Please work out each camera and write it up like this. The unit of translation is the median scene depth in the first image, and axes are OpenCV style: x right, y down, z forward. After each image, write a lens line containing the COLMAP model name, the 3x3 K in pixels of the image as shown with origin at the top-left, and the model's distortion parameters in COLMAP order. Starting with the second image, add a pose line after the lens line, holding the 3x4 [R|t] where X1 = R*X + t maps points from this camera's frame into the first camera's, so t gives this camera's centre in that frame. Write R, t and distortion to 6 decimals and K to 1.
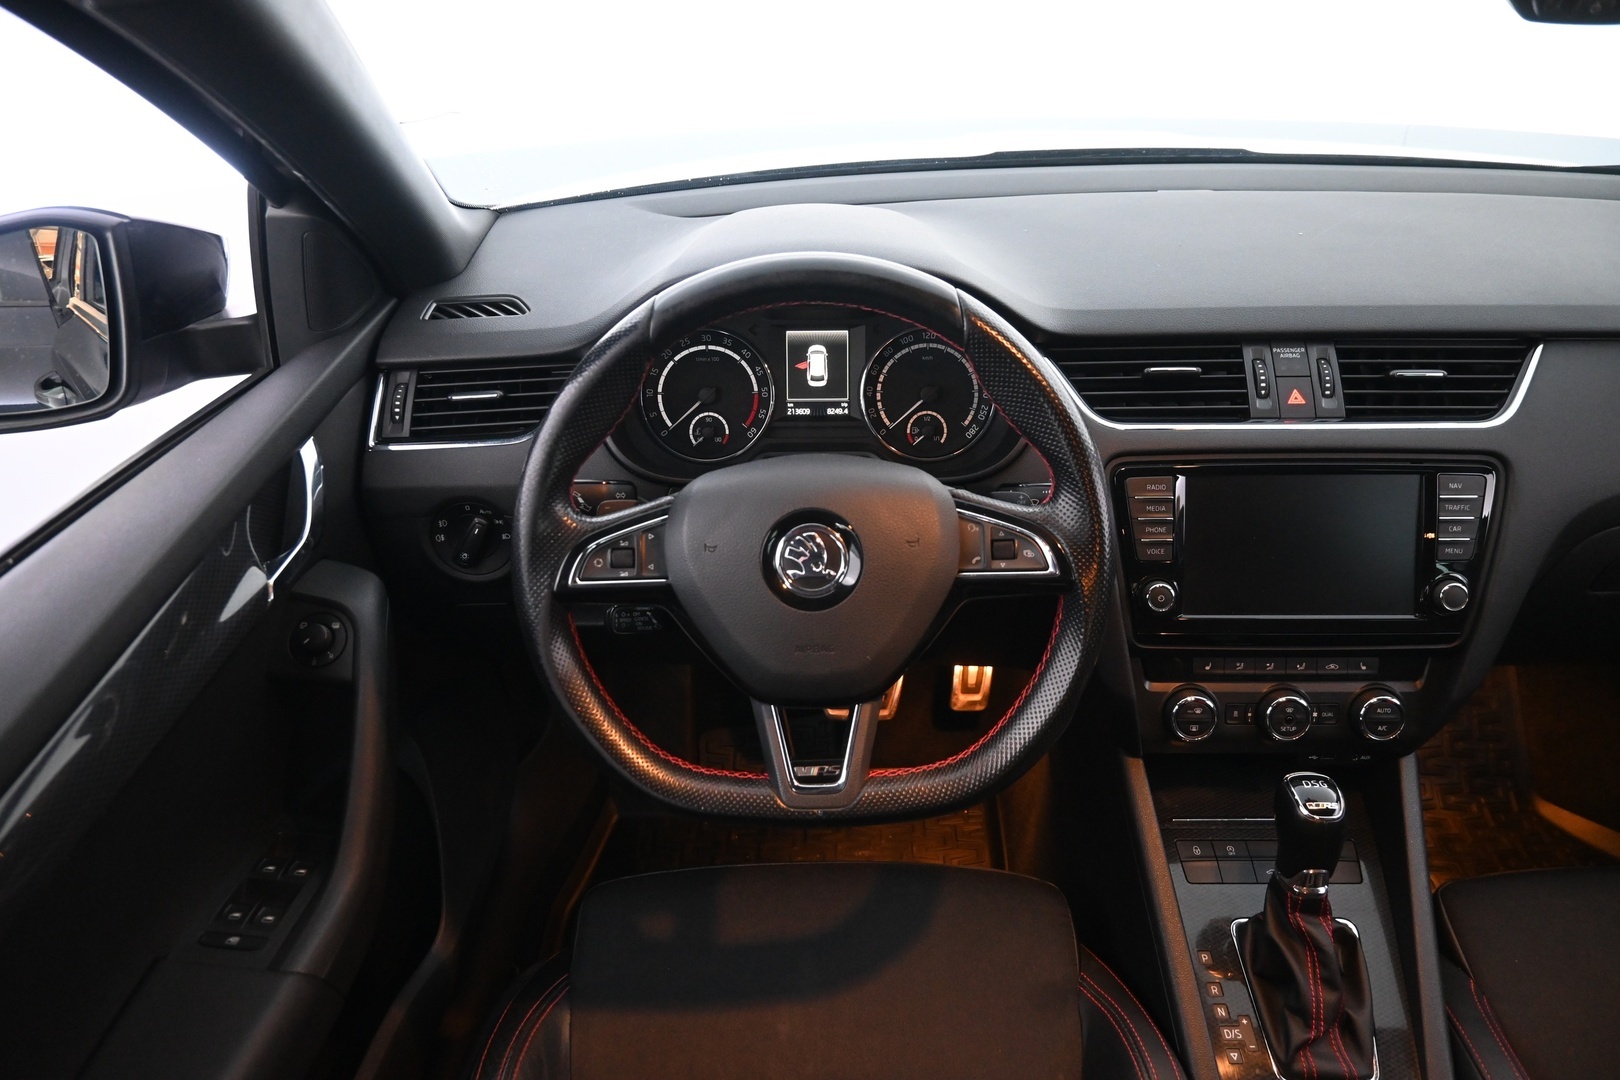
lens RADIAL K [[1110.7, 0, 810.0], [0, 1110.7, 540.0], [0, 0, 1]] dist [-0.000141, -0.000063]
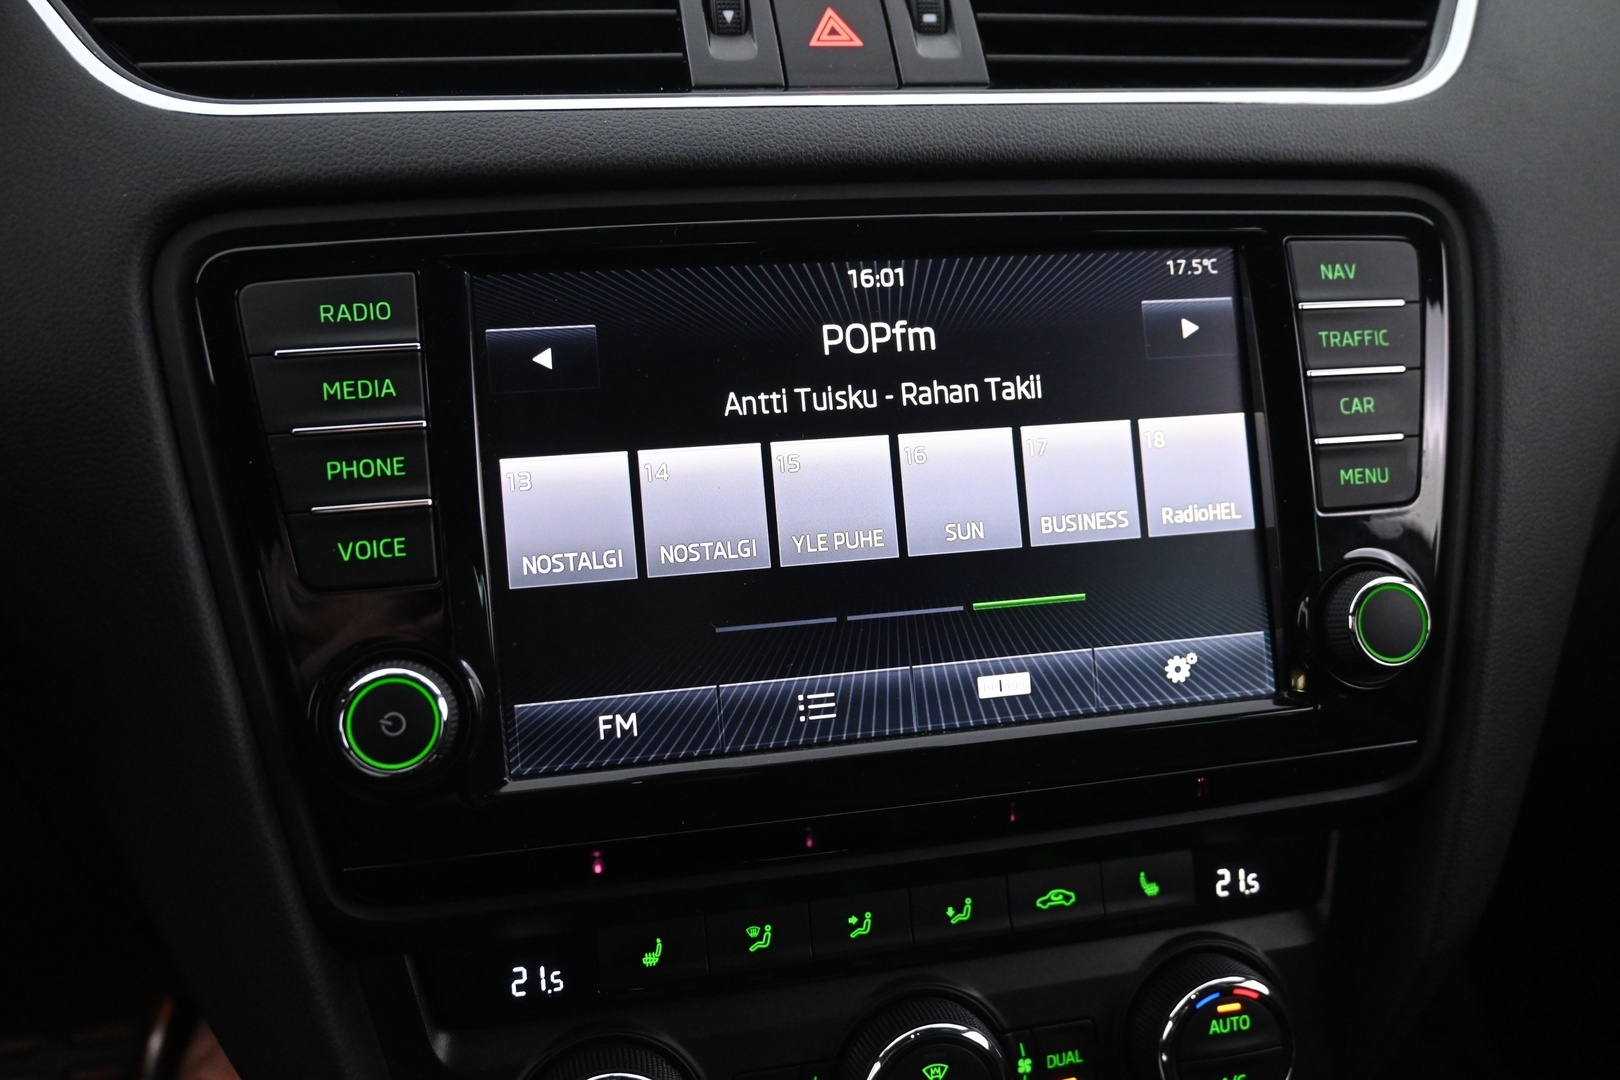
lens RADIAL K [[1375.9, 0, 810.0], [0, 1375.9, 540.0], [0, 0, 1]] dist [-0.006580, -0.006402]
pose [[0.972466, -0.072338, 0.221534, 0.335325], [0.101862, 0.986929, -0.124878, 0.058816], [-0.209605, 0.144006, 0.967124, 0.650006]]
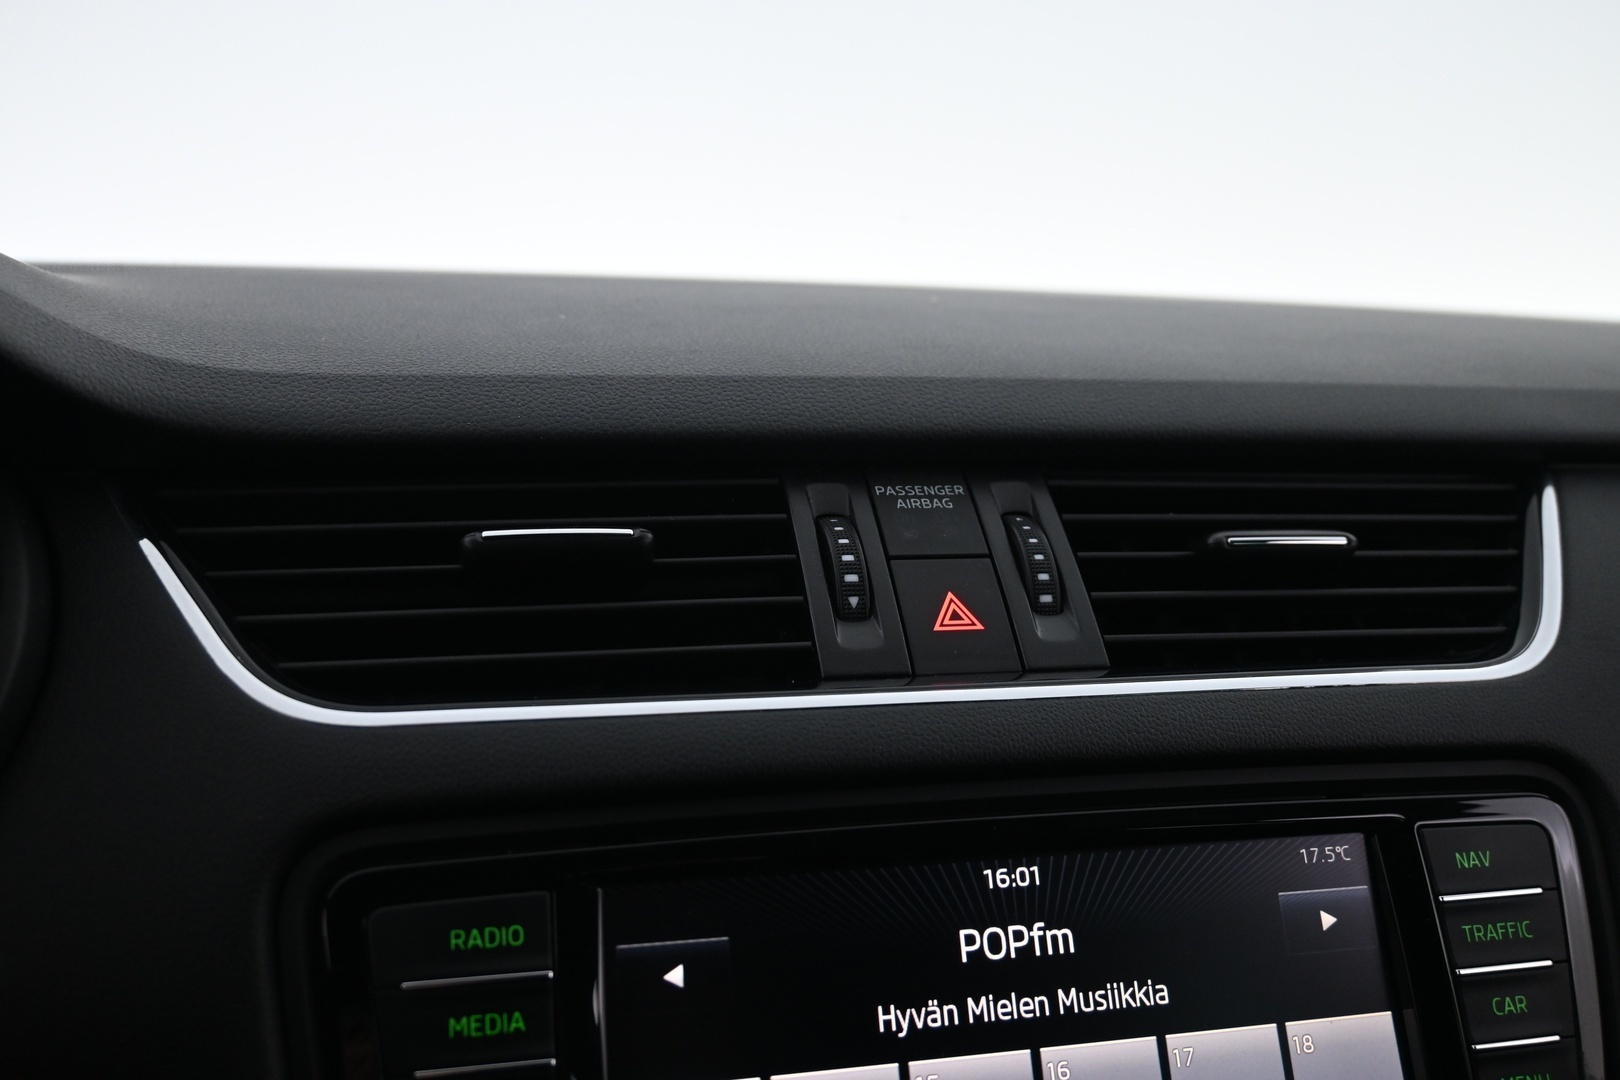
lens RADIAL K [[1375.9, 0, 810.0], [0, 1375.9, 540.0], [0, 0, 1]] dist [-0.006580, -0.006402]
pose [[0.970043, -0.005044, 0.242883, 0.302147], [0.096481, 0.925556, -0.366112, -0.008834], [-0.222955, 0.378577, 0.898315, 0.648995]]
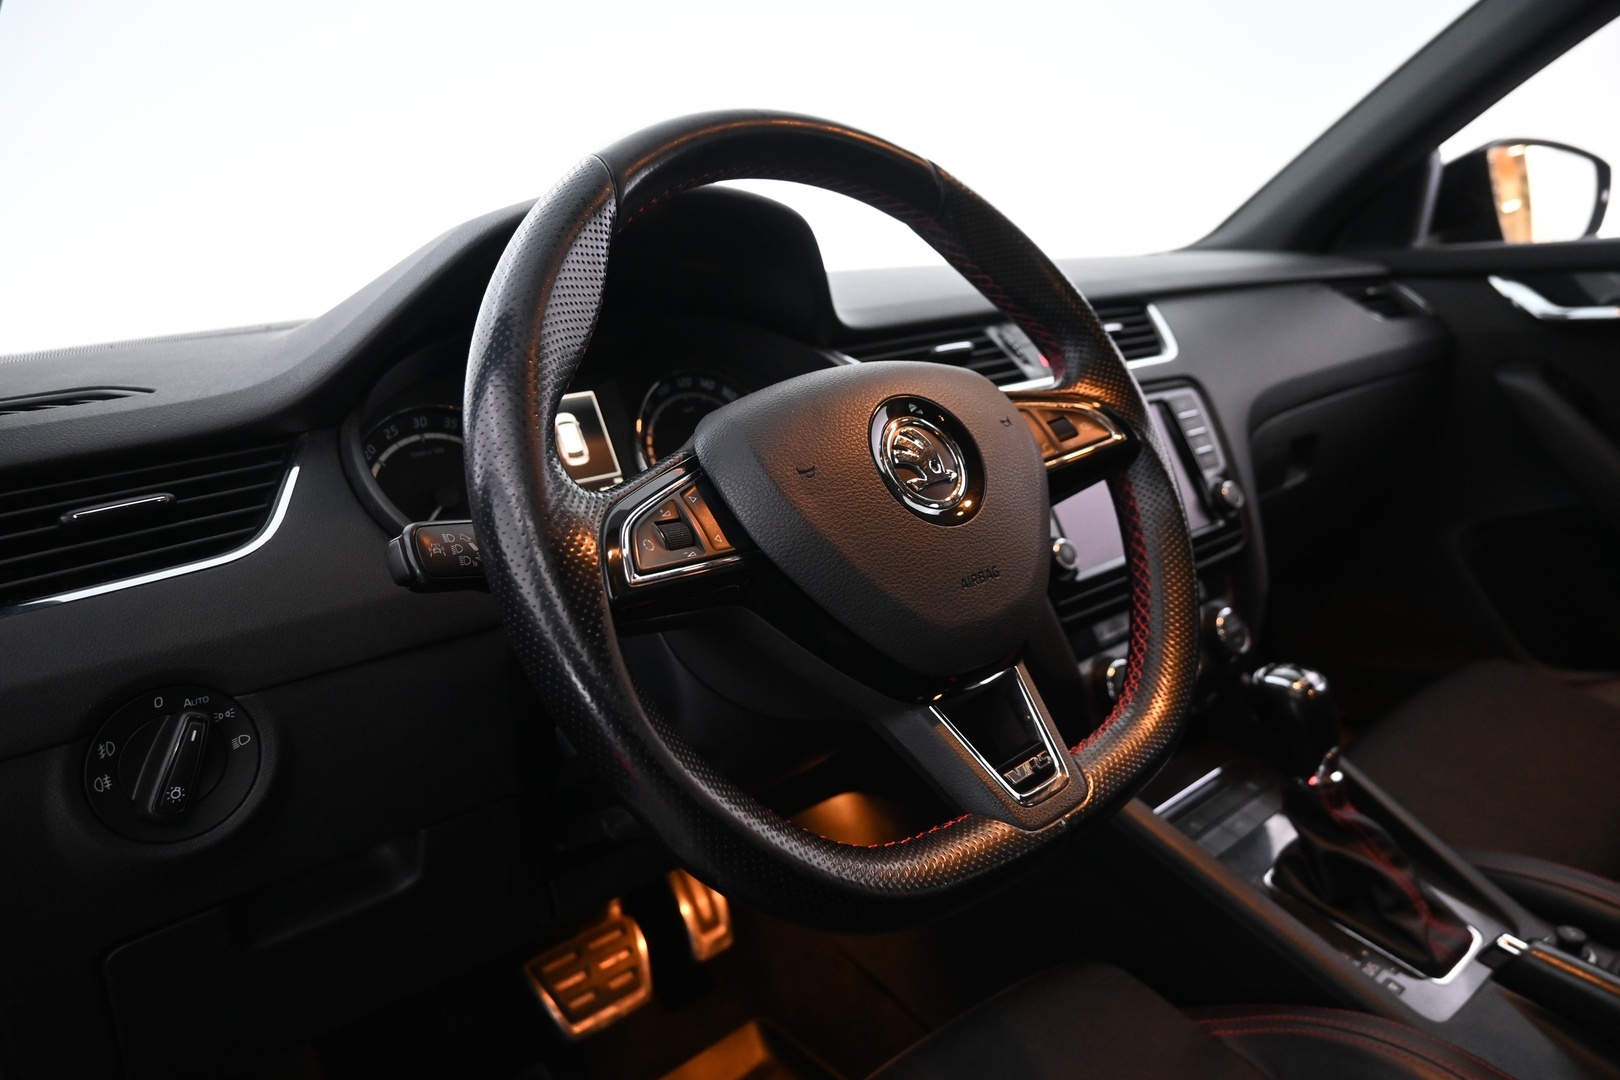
lens RADIAL K [[1124.6, 0, 810.0], [0, 1124.6, 540.0], [0, 0, 1]] dist [-0.002954, -0.000890]
pose [[0.743951, -0.193367, 0.639645, -0.424517], [0.412228, 0.886178, -0.211555, 0.149891], [-0.525932, 0.421067, 0.738985, 0.432041]]
